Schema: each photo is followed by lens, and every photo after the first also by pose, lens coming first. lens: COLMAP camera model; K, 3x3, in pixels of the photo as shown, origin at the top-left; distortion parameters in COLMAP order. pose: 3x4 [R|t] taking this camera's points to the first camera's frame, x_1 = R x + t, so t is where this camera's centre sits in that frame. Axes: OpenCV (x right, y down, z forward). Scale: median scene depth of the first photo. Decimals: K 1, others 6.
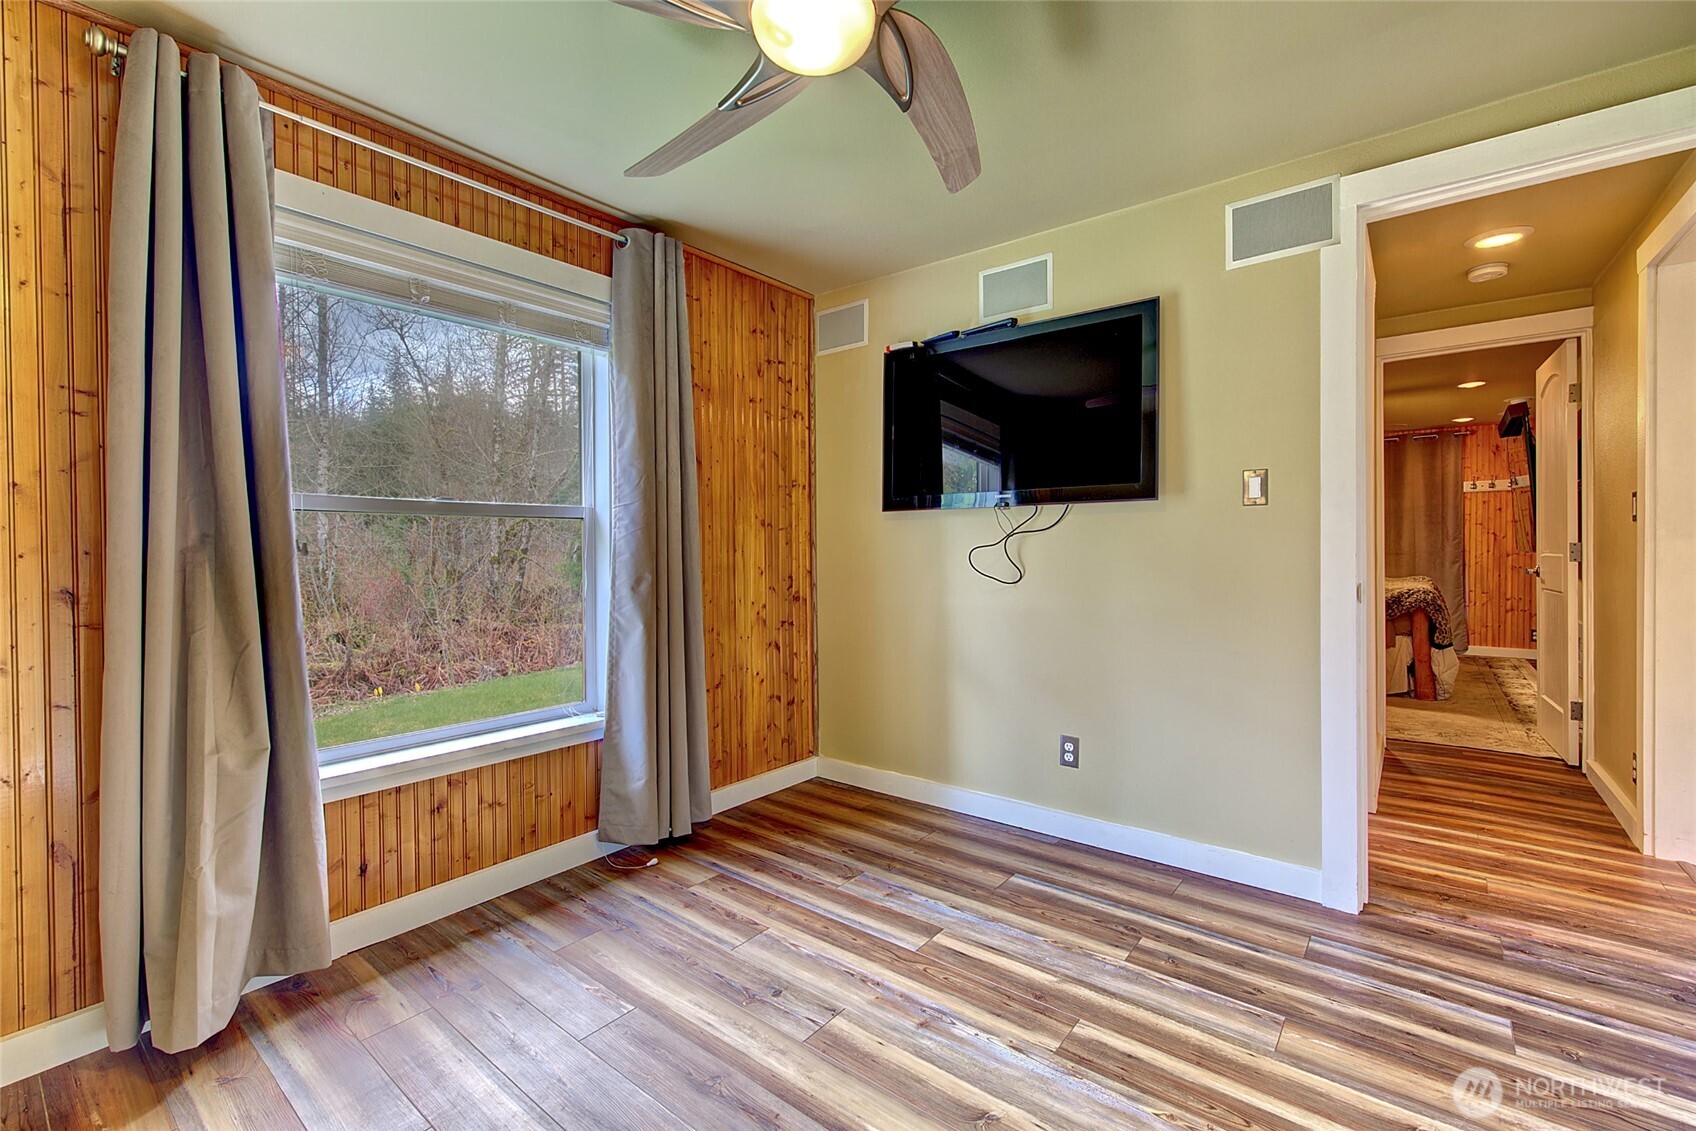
lens RADIAL K [[726.5, 0, 850.0], [0, 726.5, 560.2], [0, 0, 1]] dist [0.003148, -0.000162]
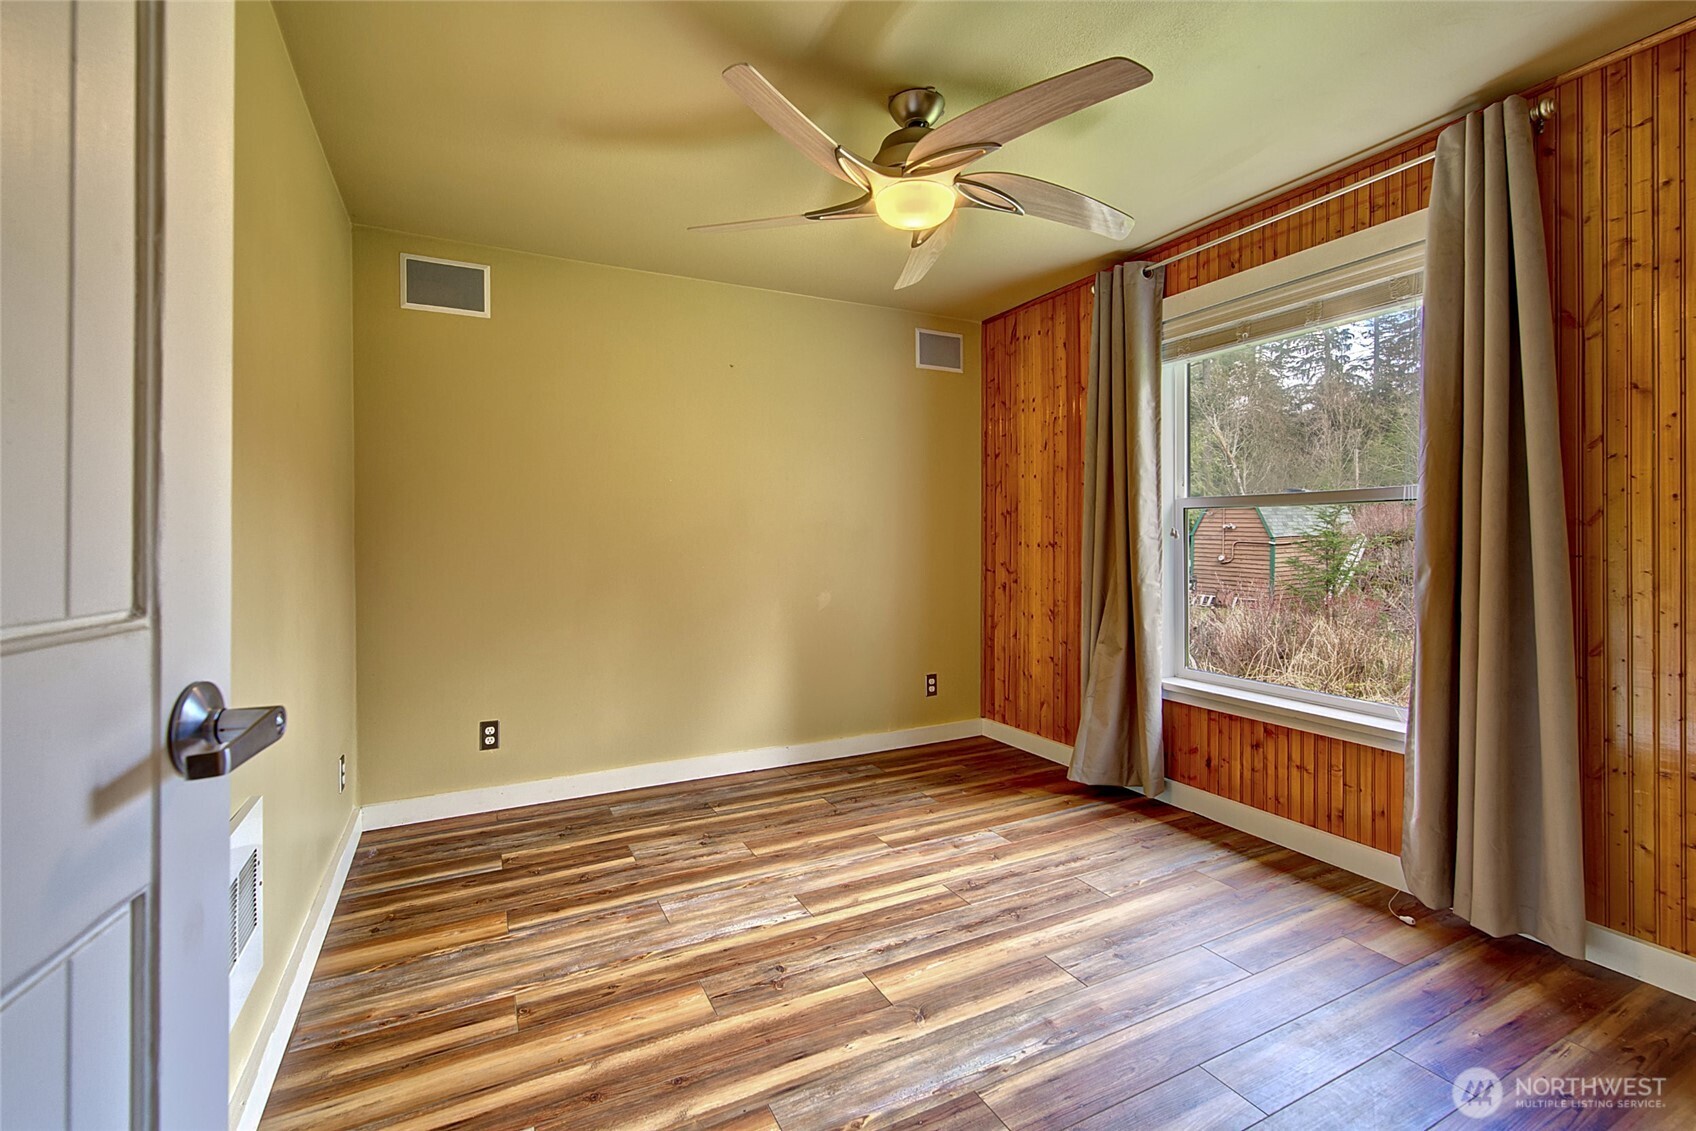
lens RADIAL K [[729.6, 0, 849.3], [0, 729.6, 558.9], [0, 0, 1]] dist [-0.000261, 0.000237]
pose [[-0.406223, 0.034250, -0.913132, 0.893692], [-0.008468, 0.999113, 0.041242, -0.022013], [0.913735, 0.024486, -0.405573, 0.933741]]
